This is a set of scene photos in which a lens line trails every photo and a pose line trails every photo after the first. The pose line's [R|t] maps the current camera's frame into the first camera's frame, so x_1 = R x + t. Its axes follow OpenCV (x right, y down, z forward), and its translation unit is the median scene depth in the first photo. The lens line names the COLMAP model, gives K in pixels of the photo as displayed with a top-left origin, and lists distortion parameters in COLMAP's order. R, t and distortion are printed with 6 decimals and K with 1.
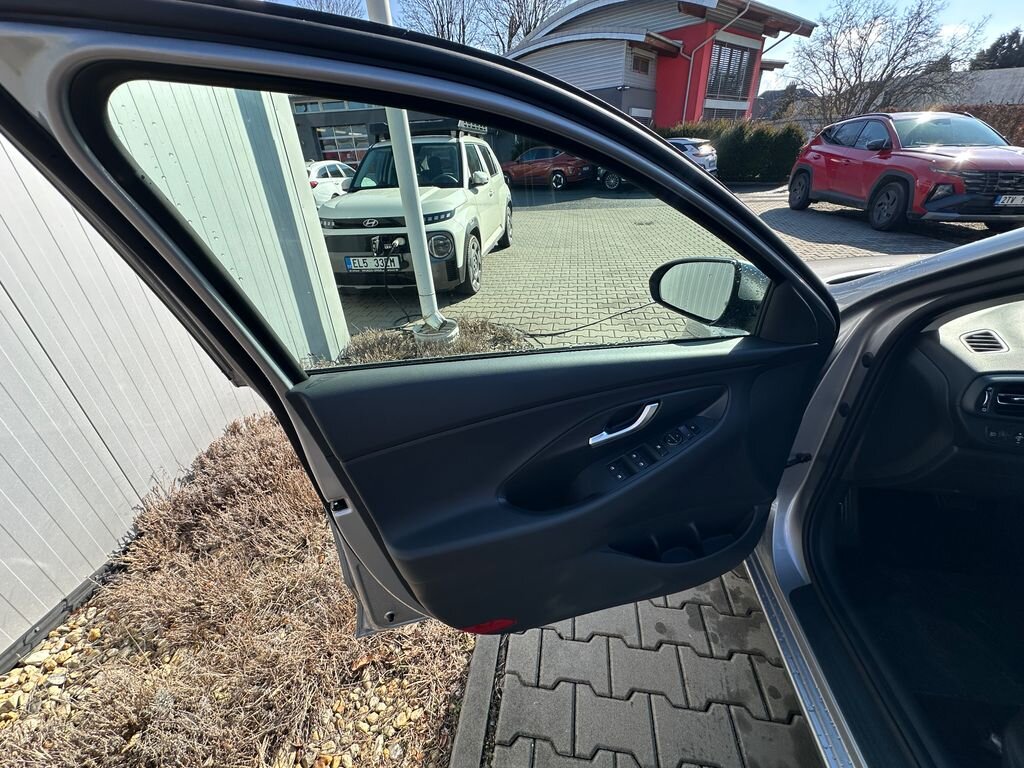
lens RADIAL K [[408.9, 0, 512.5], [0, 408.9, 383.7], [0, 0, 1]] dist [0.002114, -0.000509]
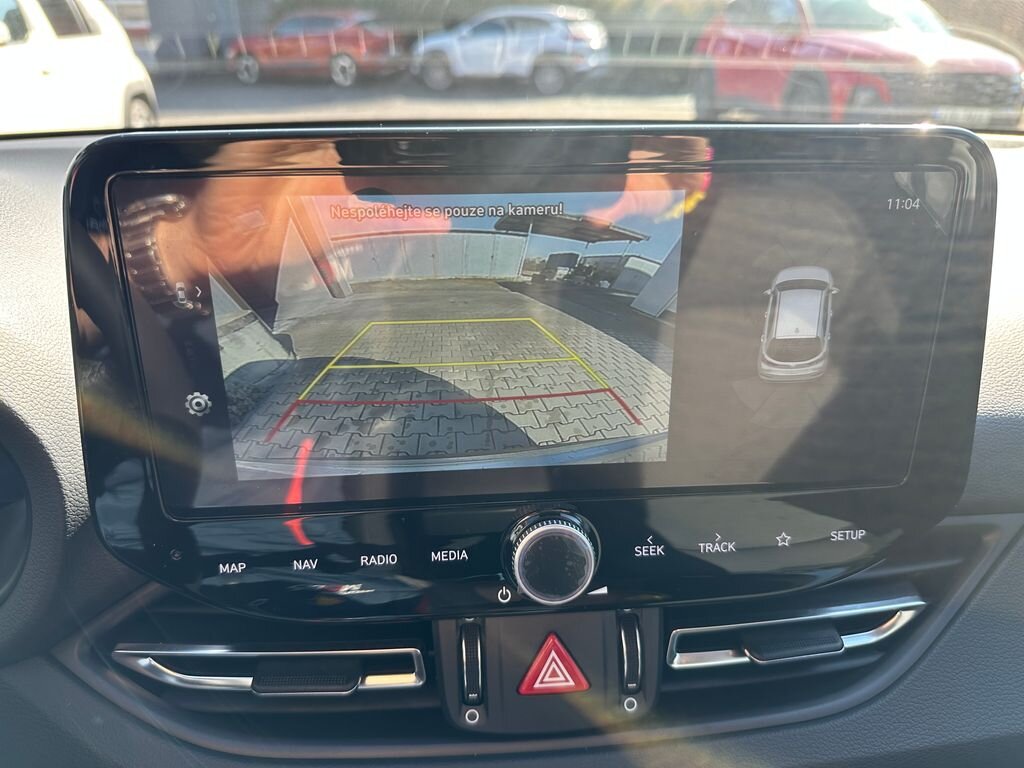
lens RADIAL K [[718.2, 0, 509.8], [0, 718.2, 379.9], [0, 0, 1]] dist [0.045129, -0.067466]
pose [[0.973828, -0.055876, 0.220312, 0.104847], [0.070619, 0.995720, -0.059615, -0.000101], [-0.216038, 0.073613, 0.973606, 0.023541]]
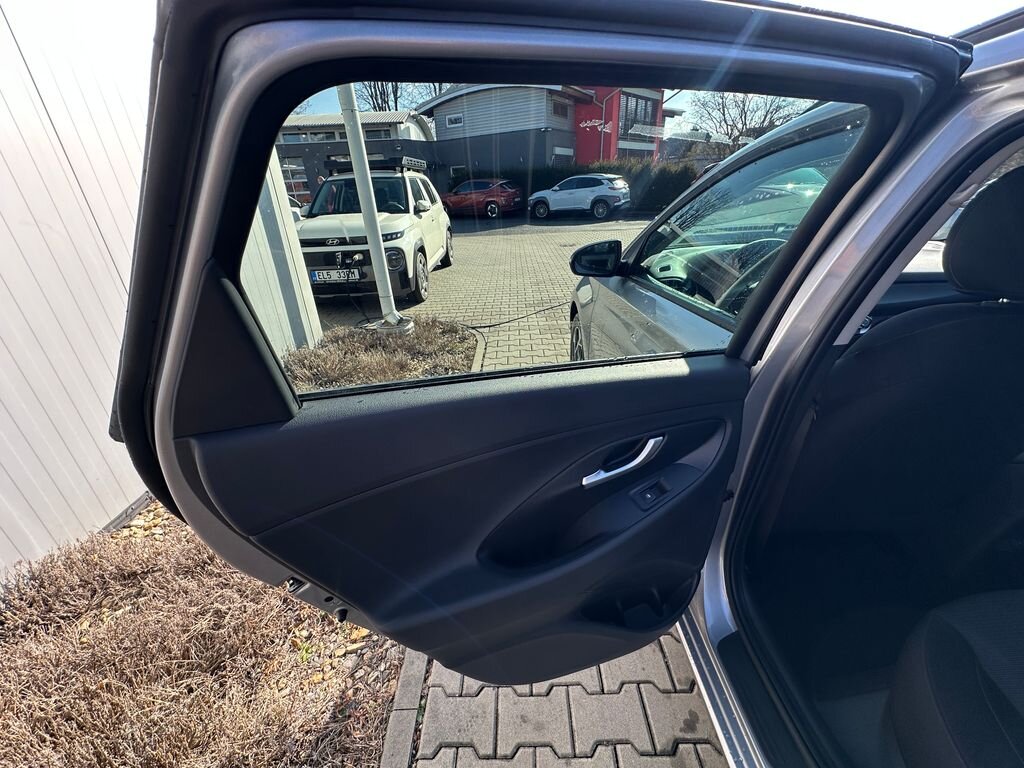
lens RADIAL K [[408.9, 0, 511.8], [0, 408.9, 383.8], [0, 0, 1]] dist [0.002114, -0.000509]
pose [[0.990481, -0.054655, 0.126334, -0.000868], [0.062360, 0.996375, -0.057859, 0.033692], [-0.122714, 0.065186, 0.990299, -0.060712]]
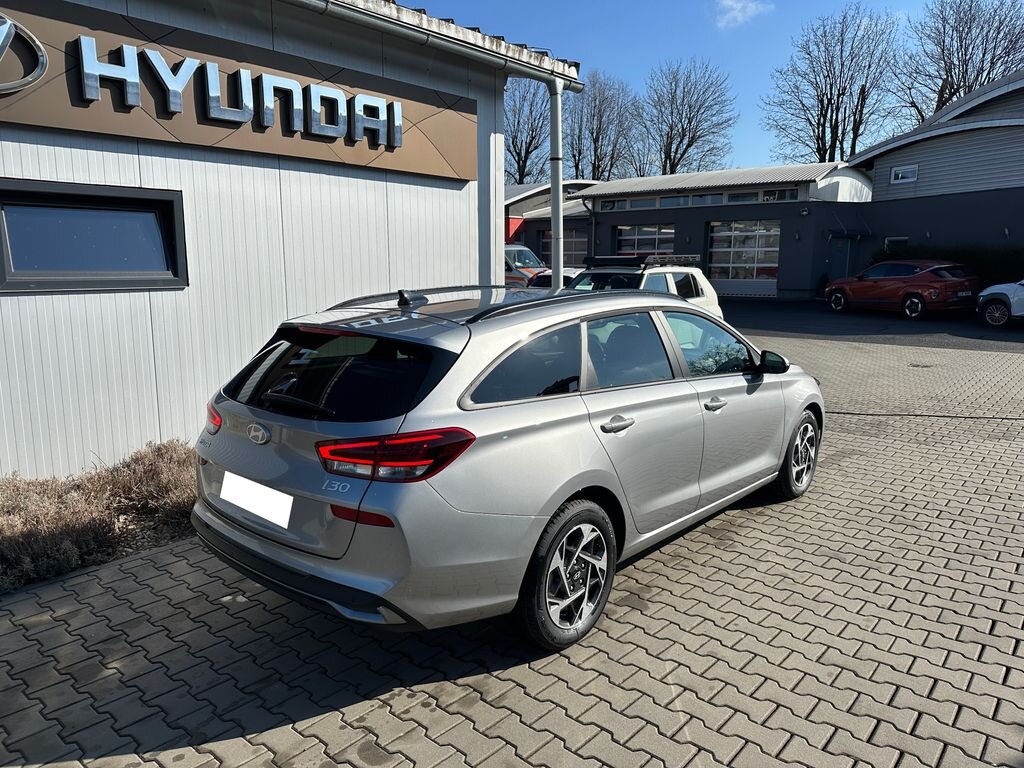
lens RADIAL K [[718.2, 0, 508.5], [0, 718.2, 380.1], [0, 0, 1]] dist [0.045129, -0.067466]
pose [[0.836972, 0.133821, -0.530631, 0.249623], [-0.297914, 0.924786, -0.236680, 0.117868], [0.459048, 0.356177, 0.813887, -0.287577]]
